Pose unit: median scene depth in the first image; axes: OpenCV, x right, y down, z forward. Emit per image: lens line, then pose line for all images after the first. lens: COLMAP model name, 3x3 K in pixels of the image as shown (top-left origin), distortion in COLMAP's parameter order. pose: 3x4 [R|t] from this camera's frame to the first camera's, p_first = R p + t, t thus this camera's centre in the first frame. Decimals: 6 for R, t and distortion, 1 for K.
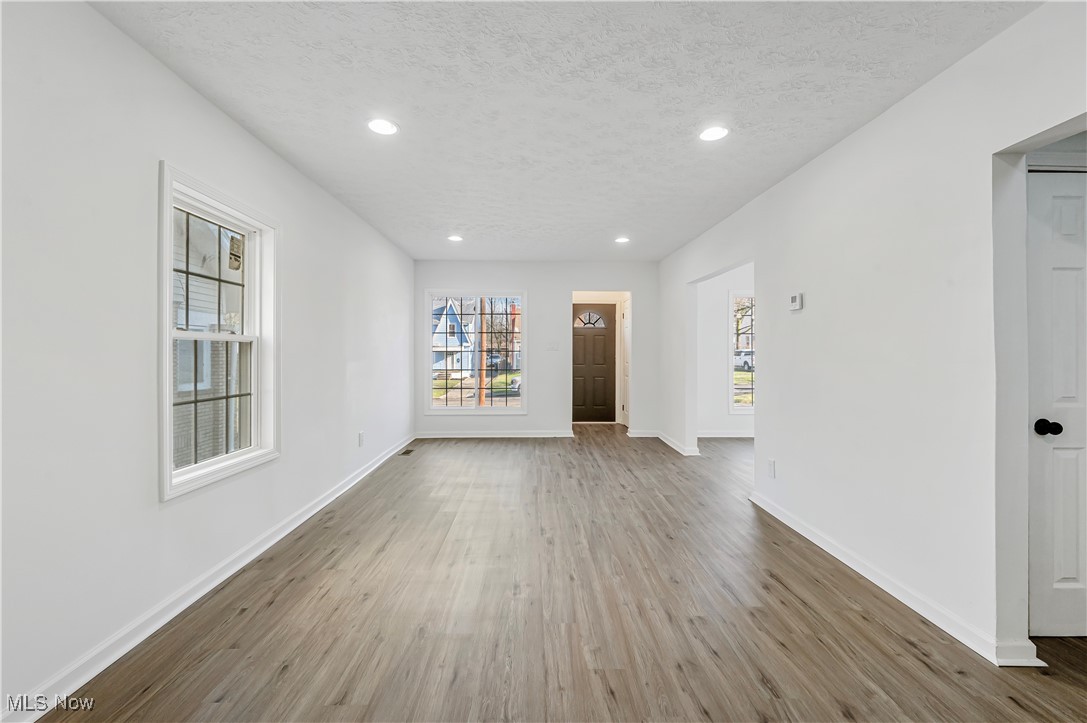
lens RADIAL K [[436.0, 0, 554.2], [0, 436.0, 355.0], [0, 0, 1]] dist [0.000182, 0.000143]
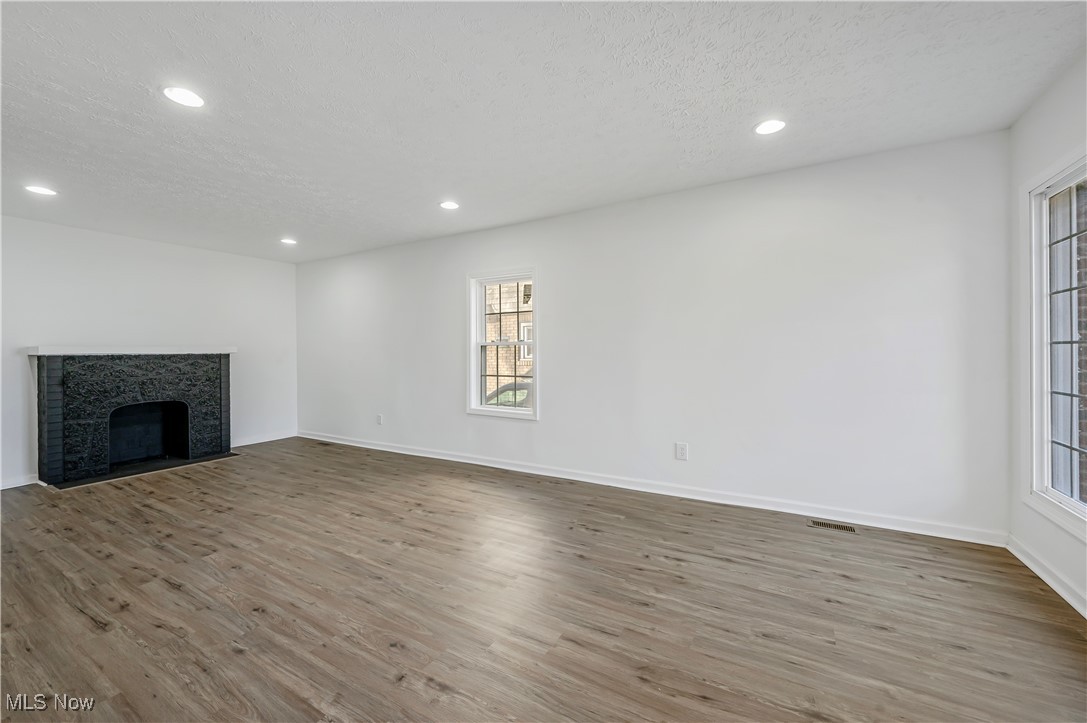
lens RADIAL K [[436.0, 0, 535.3], [0, 436.0, 346.6], [0, 0, 1]] dist [0.000182, 0.000143]
pose [[-0.561504, -0.005683, -0.827455, 0.734351], [0.007181, 0.999905, -0.011740, -0.005073], [0.827443, -0.012534, -0.561410, 2.162578]]
